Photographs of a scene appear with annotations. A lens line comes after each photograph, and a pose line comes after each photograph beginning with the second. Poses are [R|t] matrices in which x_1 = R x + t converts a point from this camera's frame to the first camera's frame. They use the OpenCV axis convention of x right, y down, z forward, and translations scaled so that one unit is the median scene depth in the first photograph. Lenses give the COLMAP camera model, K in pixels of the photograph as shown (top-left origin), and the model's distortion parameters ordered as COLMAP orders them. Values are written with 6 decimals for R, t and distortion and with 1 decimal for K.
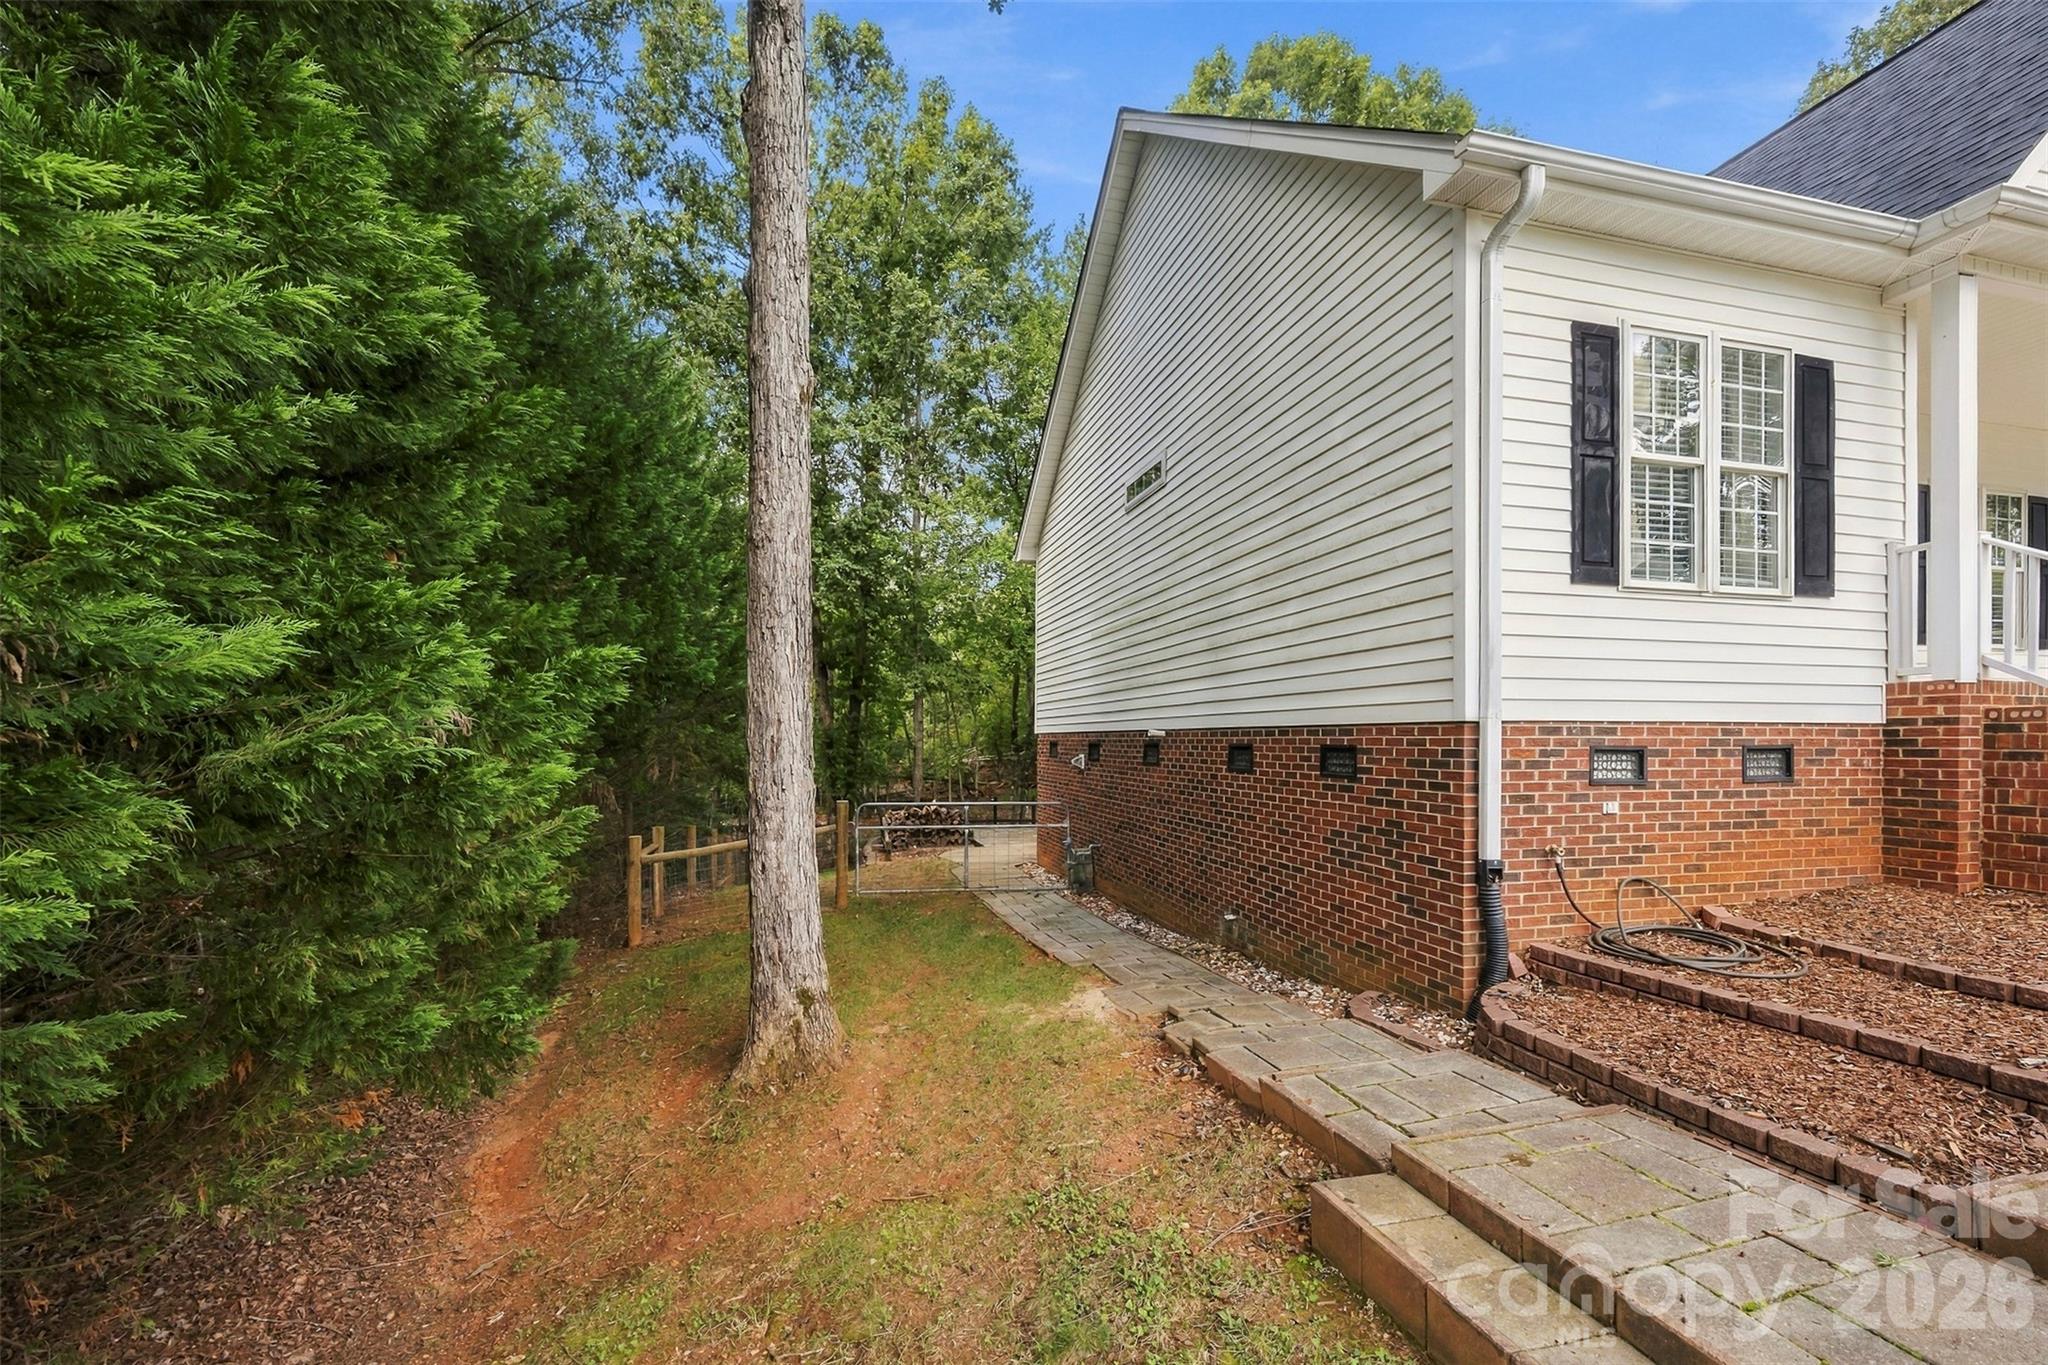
lens RADIAL K [[798.7, 0, 999.5], [0, 798.7, 741.4], [0, 0, 1]] dist [0.004544, -0.000067]
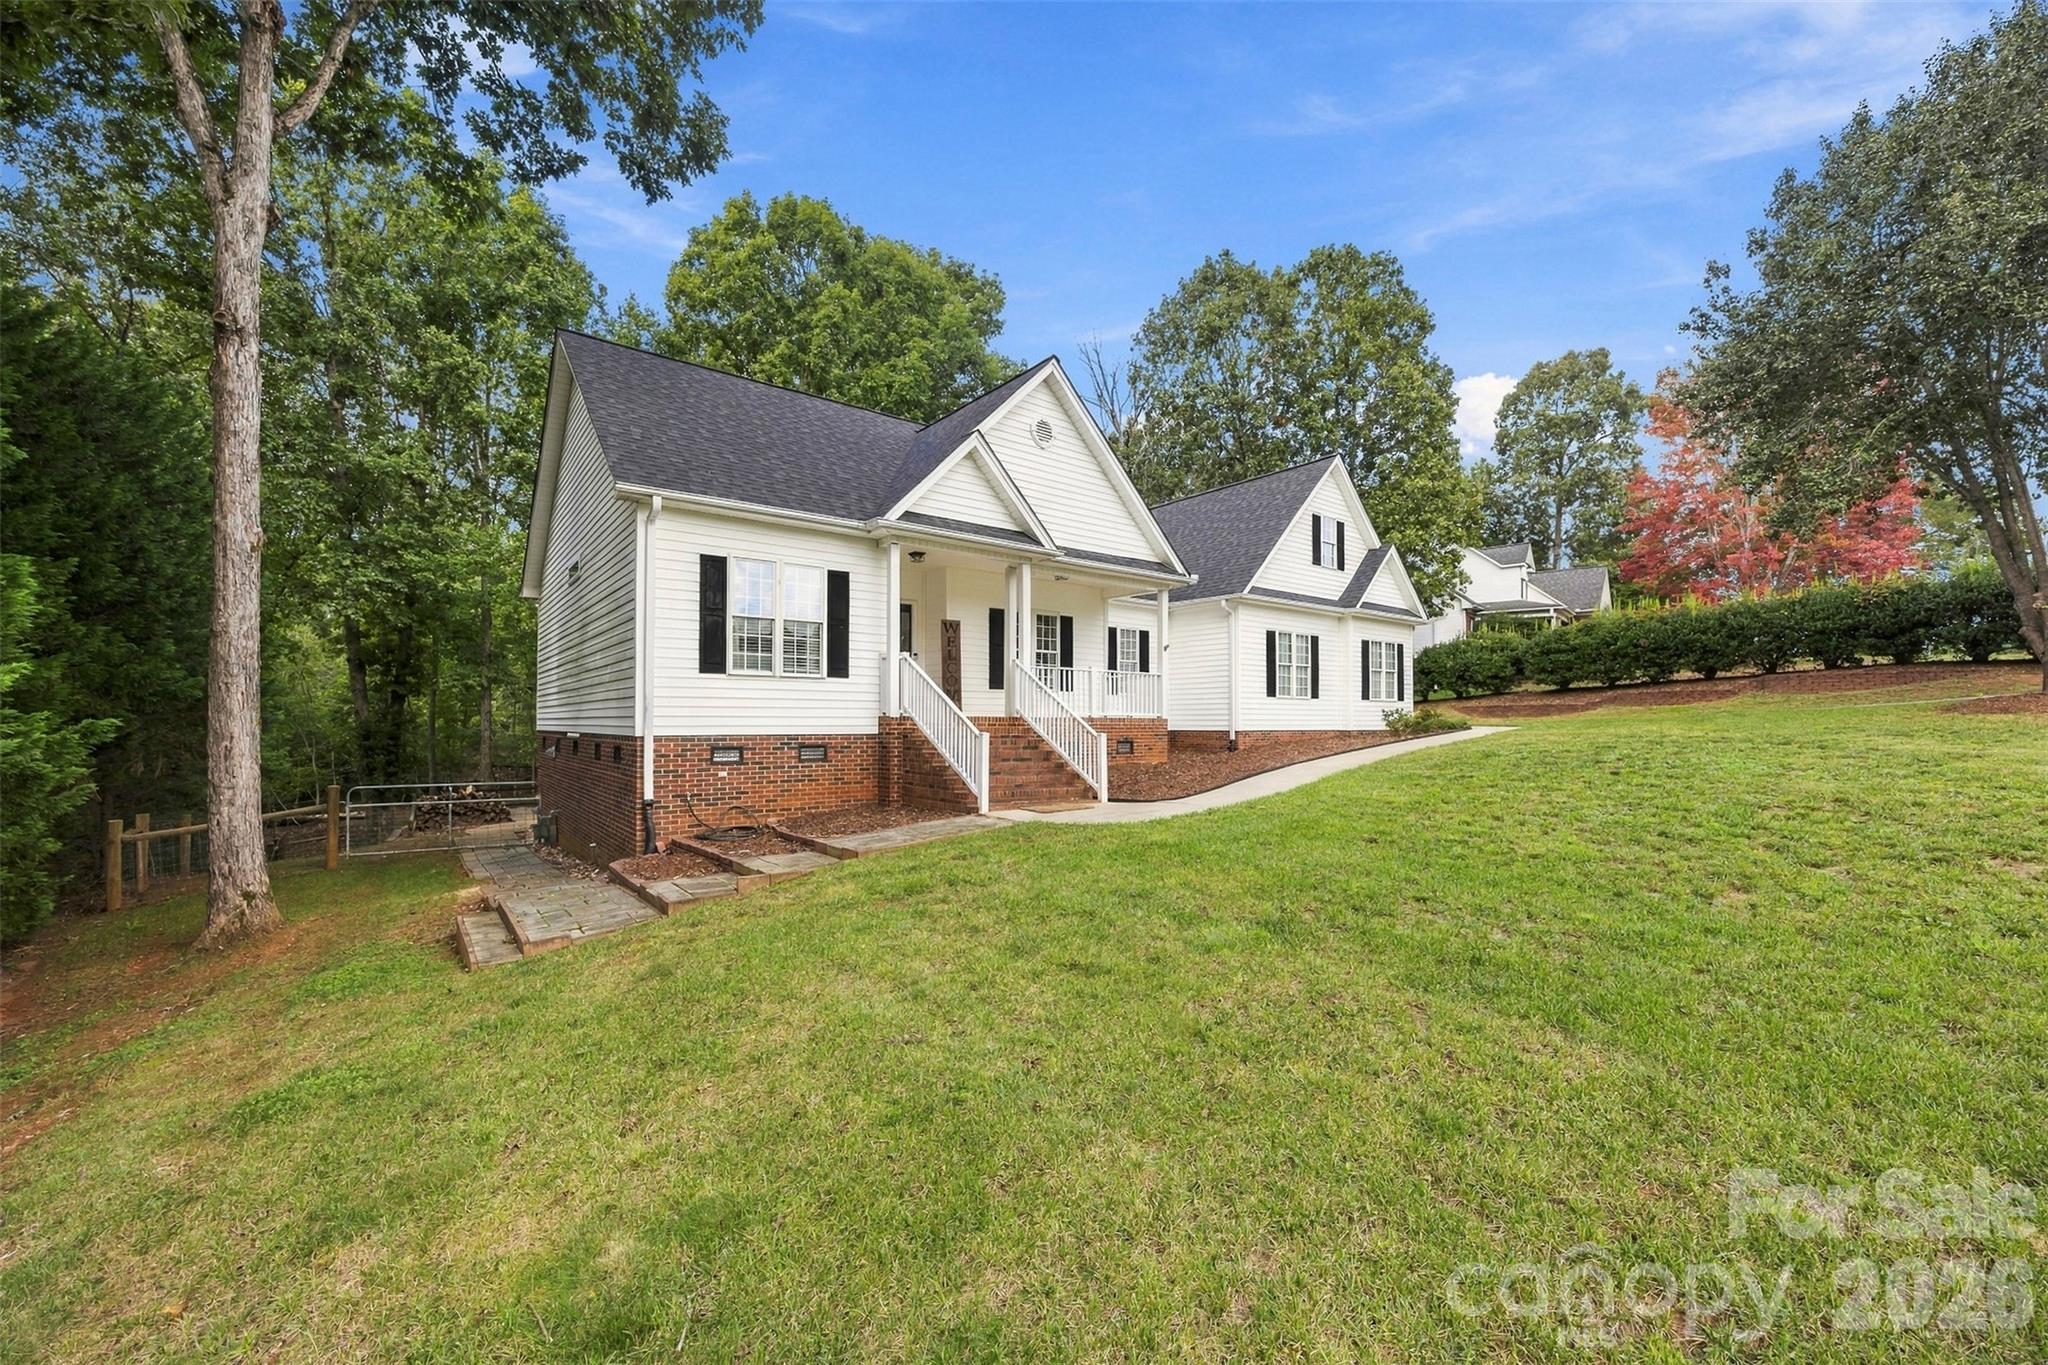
lens RADIAL K [[798.7, 0, 998.6], [0, 798.7, 712.5], [0, 0, 1]] dist [0.004544, -0.000067]
pose [[0.919176, 0.005581, 0.393806, 0.562367], [0.000270, 0.999890, -0.014799, -0.051533], [-0.393846, 0.013709, 0.919074, -1.239984]]
